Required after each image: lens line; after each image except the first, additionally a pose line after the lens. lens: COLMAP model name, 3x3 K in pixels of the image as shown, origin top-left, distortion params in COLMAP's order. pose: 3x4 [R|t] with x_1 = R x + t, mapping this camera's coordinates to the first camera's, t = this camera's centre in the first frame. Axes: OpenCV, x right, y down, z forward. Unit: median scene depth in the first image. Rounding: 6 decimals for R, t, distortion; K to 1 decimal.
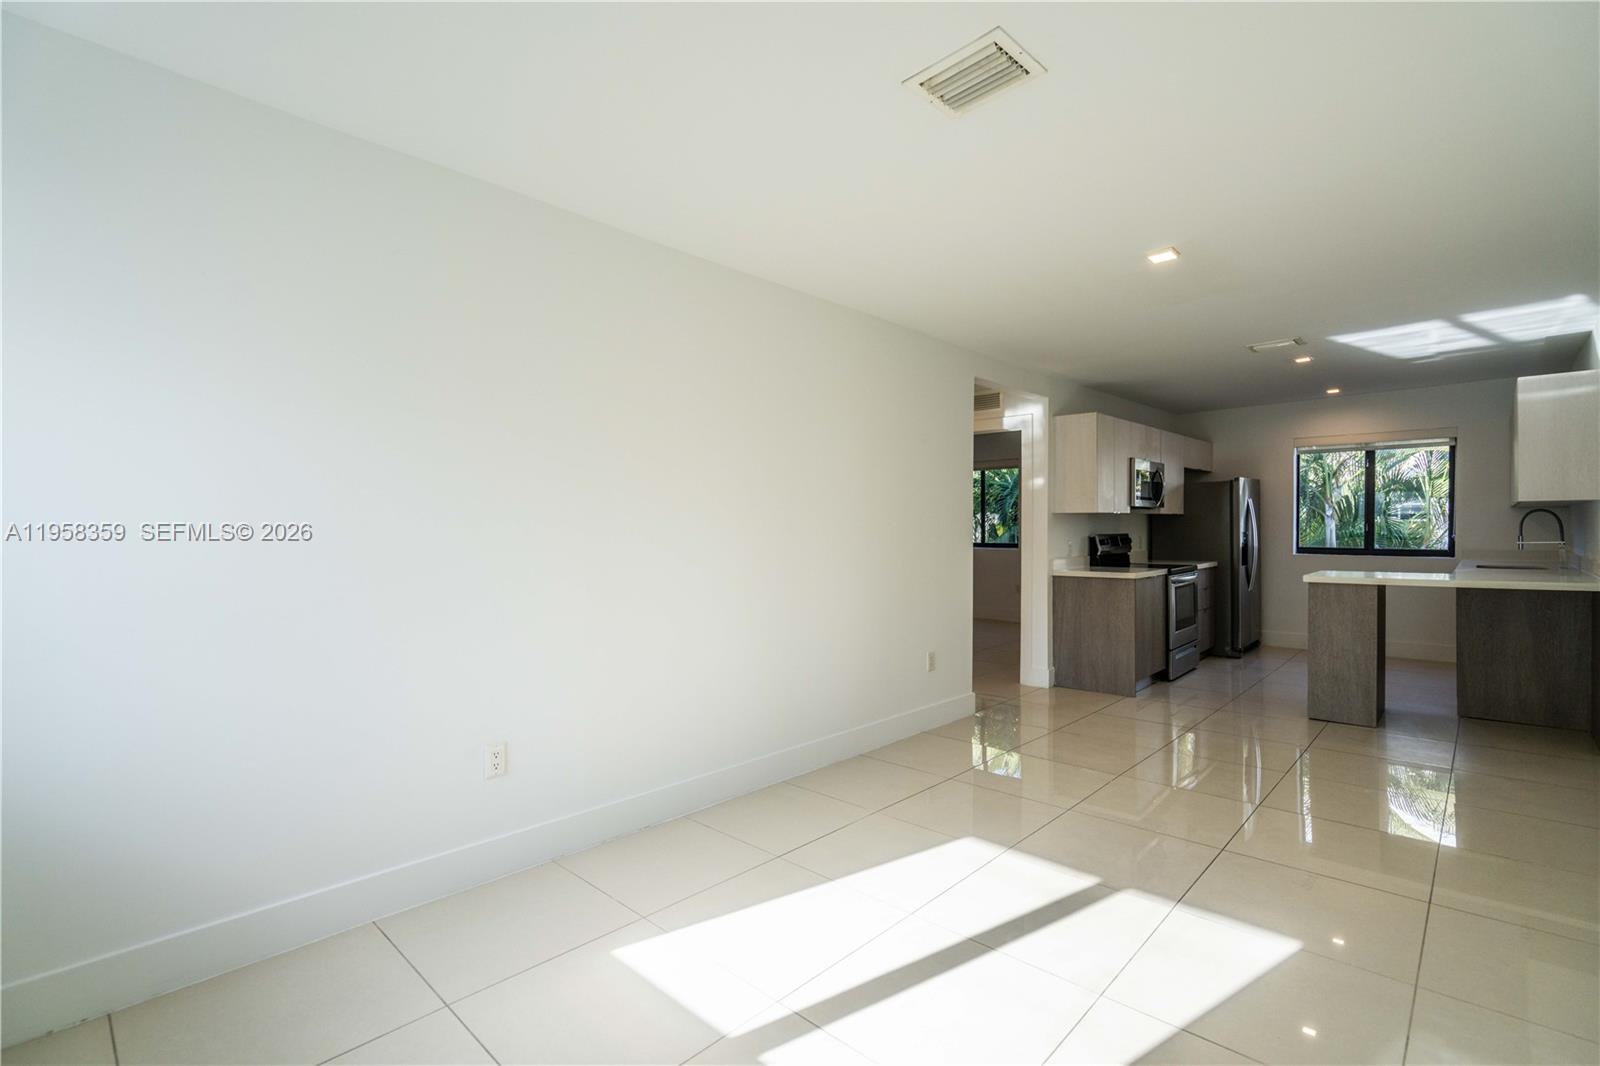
lens RADIAL K [[739.9, 0, 788.2], [0, 739.9, 534.4], [0, 0, 1]] dist [0.001932, -0.000694]
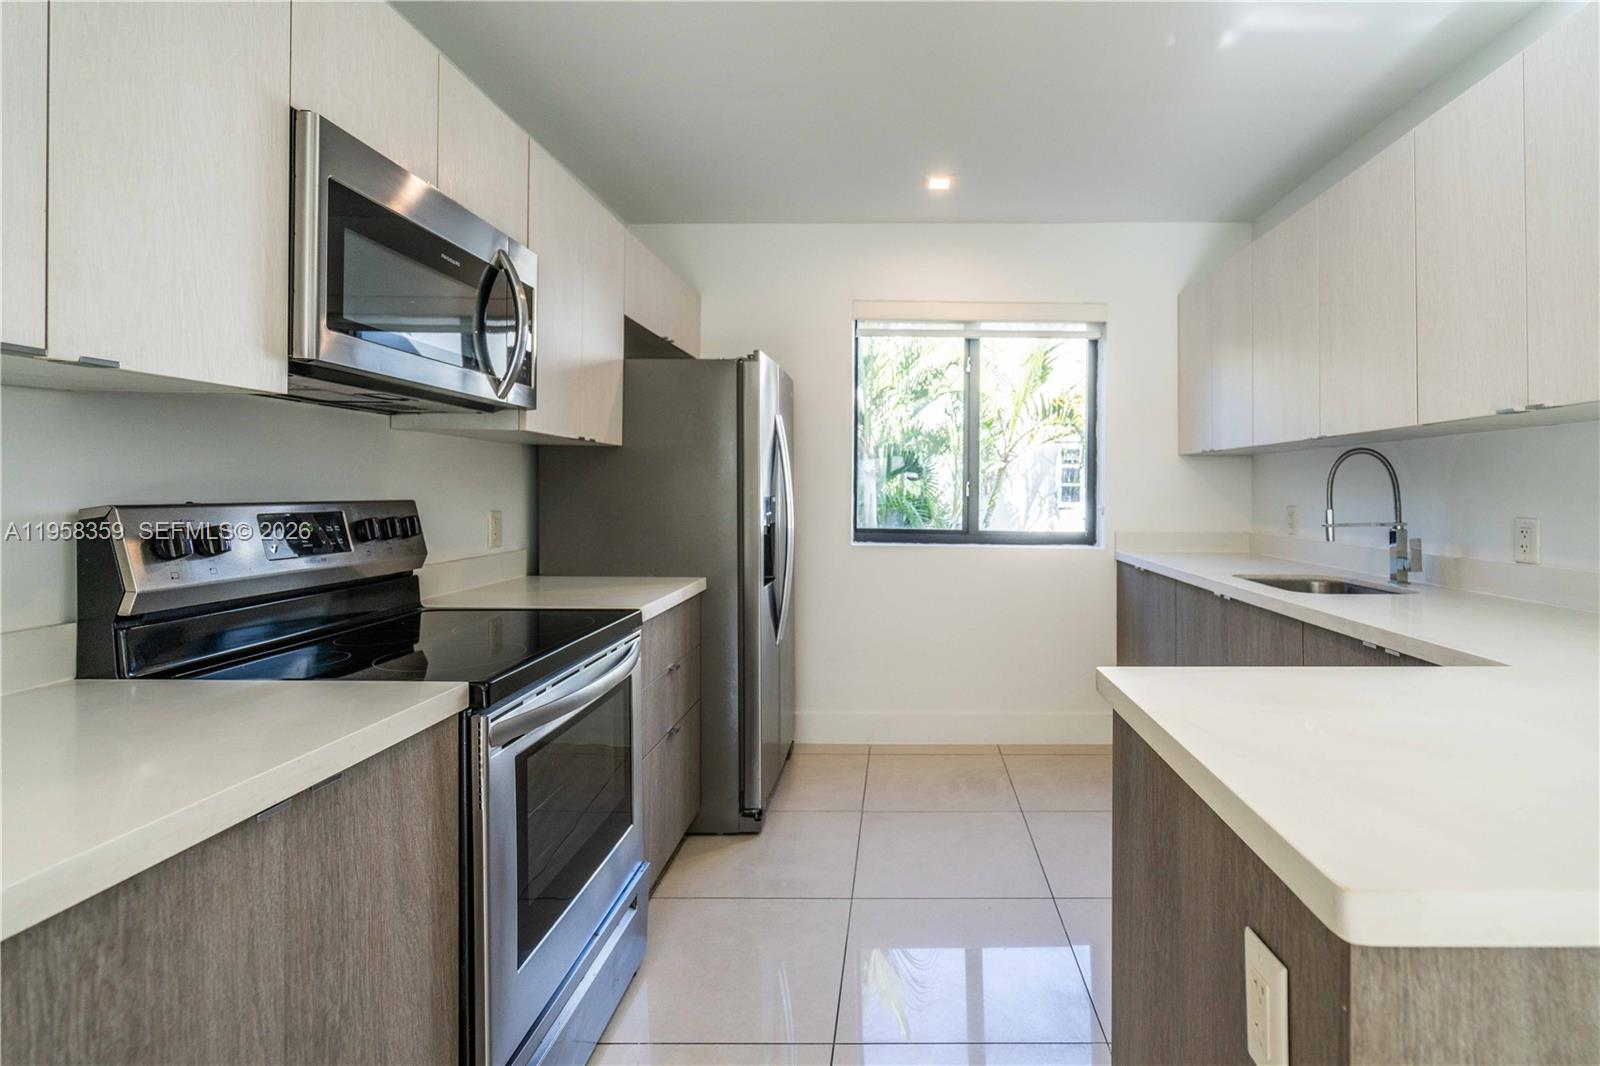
lens RADIAL K [[739.9, 0, 887.8], [0, 739.9, 491.4], [0, 0, 1]] dist [0.001932, -0.000694]
pose [[0.732379, 0.008411, 0.680845, 0.399205], [-0.000125, 0.999925, -0.012219, -0.001491], [-0.680897, 0.008864, 0.732326, 0.675792]]
